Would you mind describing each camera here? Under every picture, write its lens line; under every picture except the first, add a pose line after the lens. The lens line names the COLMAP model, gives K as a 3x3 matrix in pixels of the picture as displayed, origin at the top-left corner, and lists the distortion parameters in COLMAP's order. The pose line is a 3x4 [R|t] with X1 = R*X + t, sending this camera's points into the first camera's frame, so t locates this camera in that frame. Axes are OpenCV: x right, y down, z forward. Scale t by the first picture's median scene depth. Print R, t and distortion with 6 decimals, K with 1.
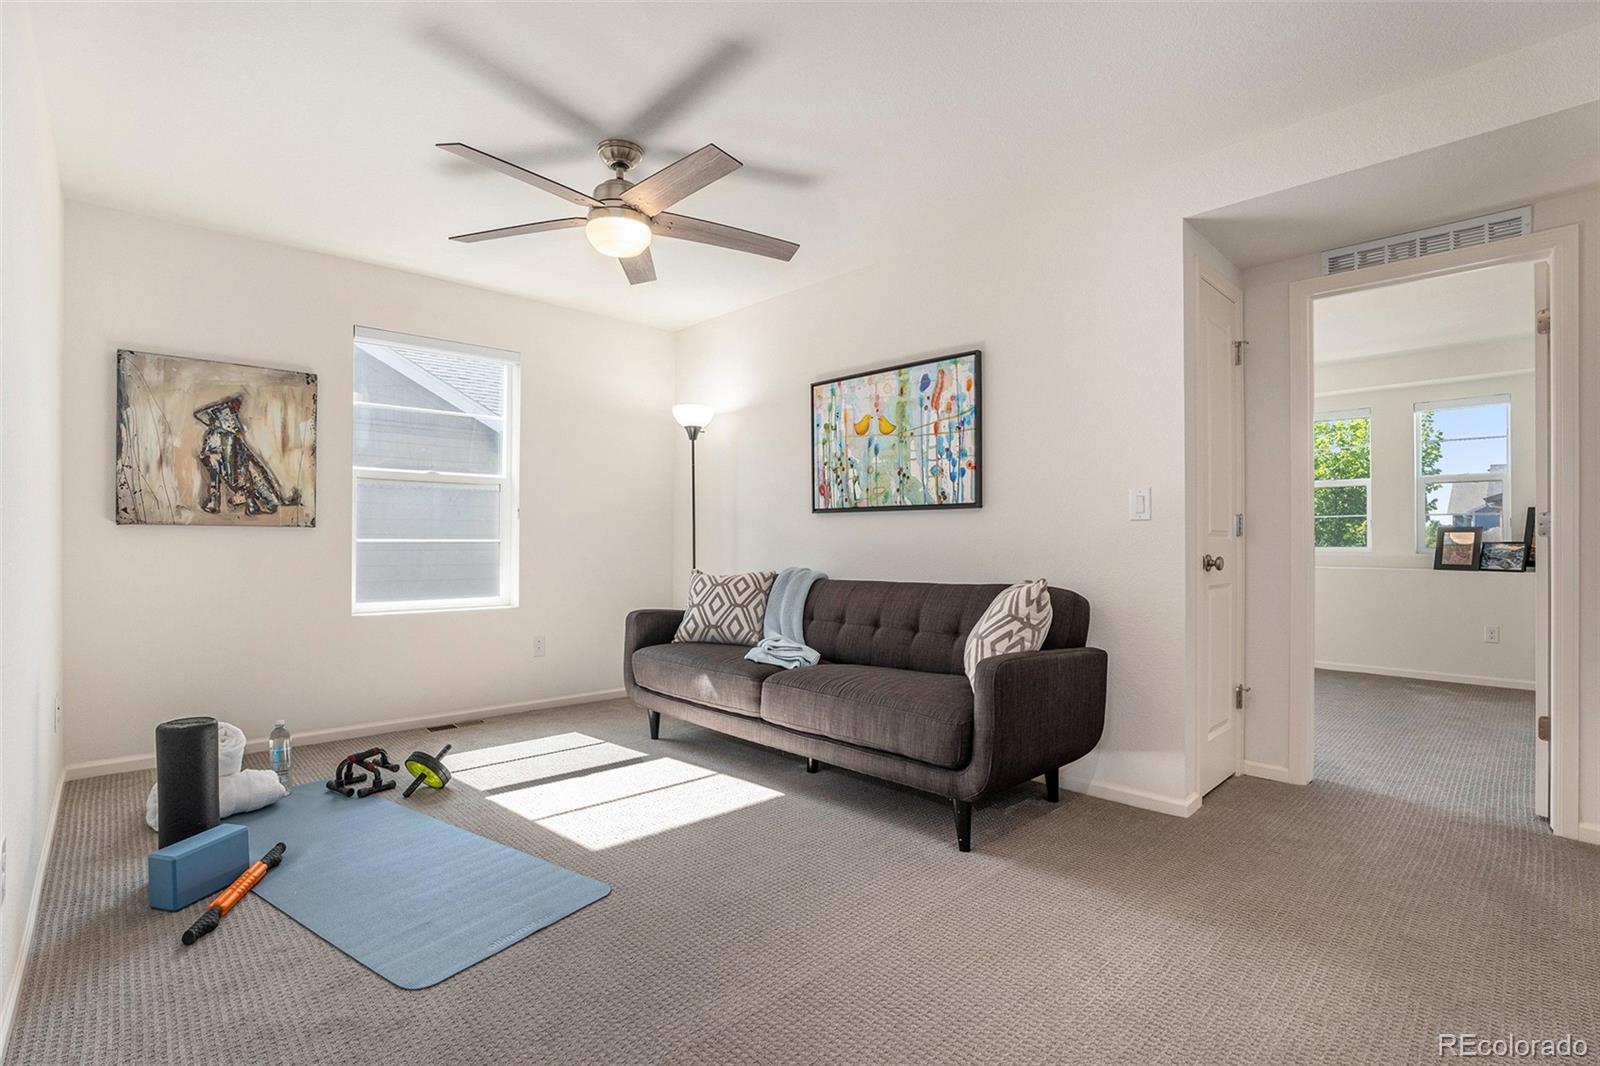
lens RADIAL K [[752.9, 0, 799.5], [0, 752.9, 527.6], [0, 0, 1]] dist [-0.060688, 0.012471]
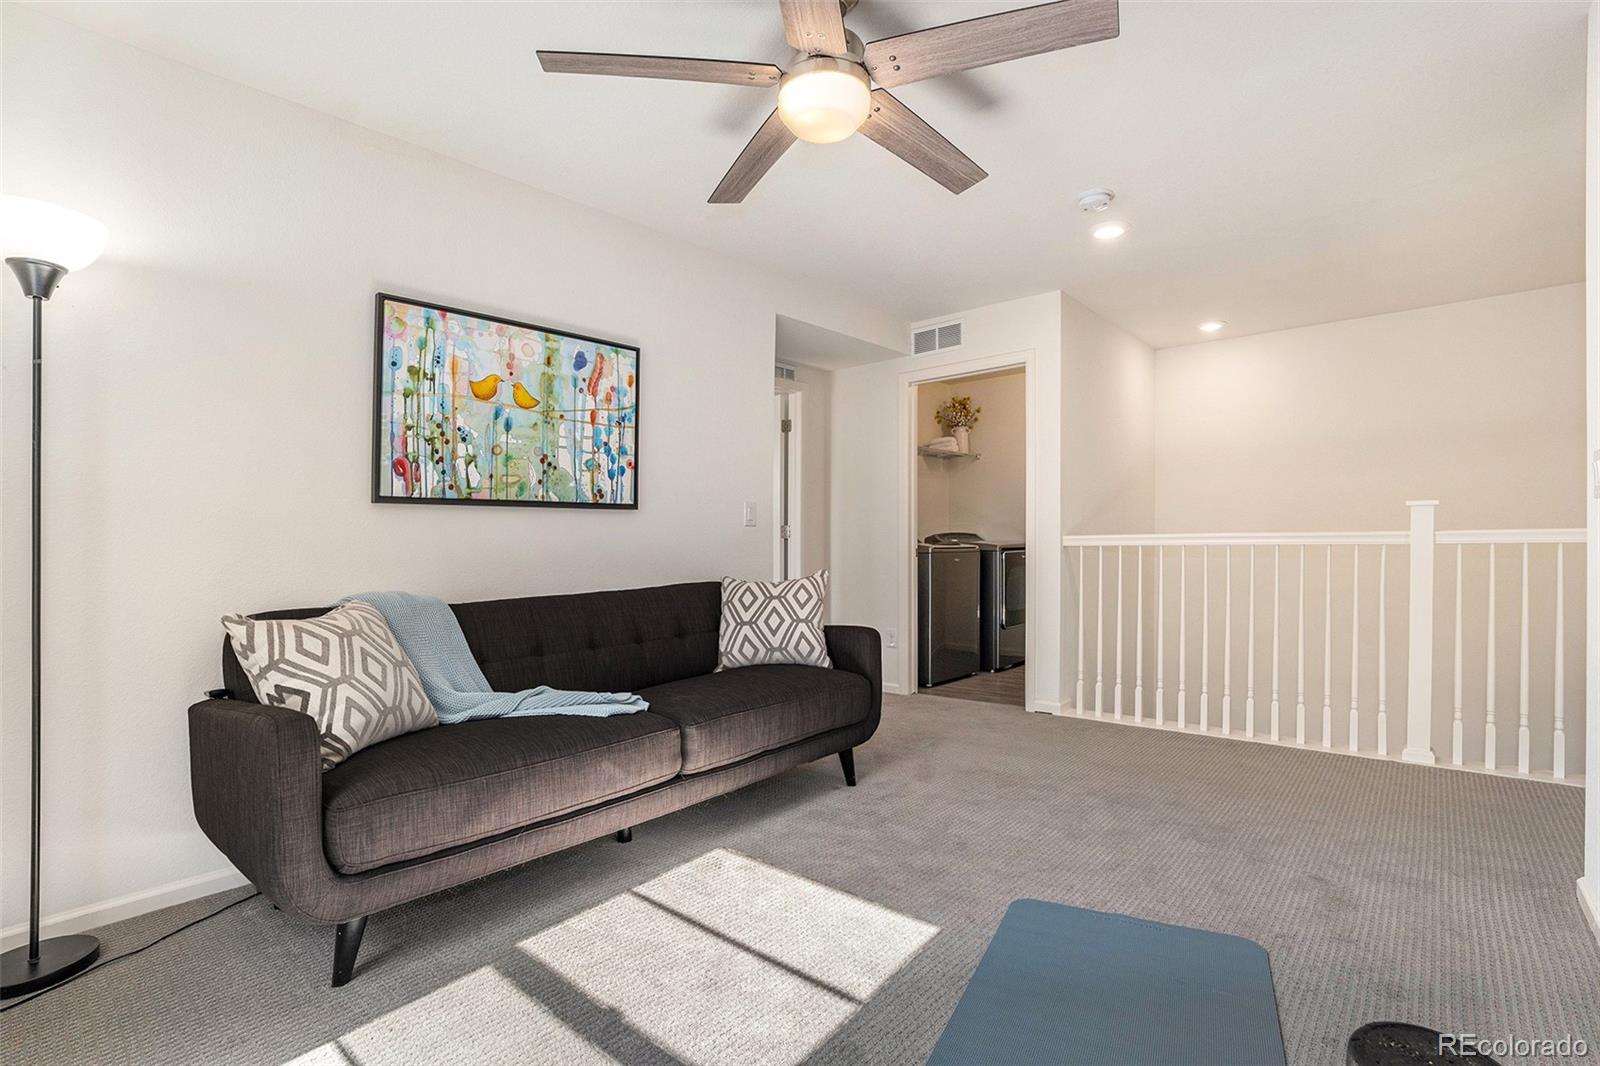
lens RADIAL K [[752.9, 0, 802.0], [0, 752.9, 539.8], [0, 0, 1]] dist [-0.060688, 0.012471]
pose [[-0.084185, -0.000056, 0.996450, -0.713973], [-0.001444, 0.999999, -0.000066, 0.012283], [-0.996449, -0.001444, -0.084185, 0.821228]]
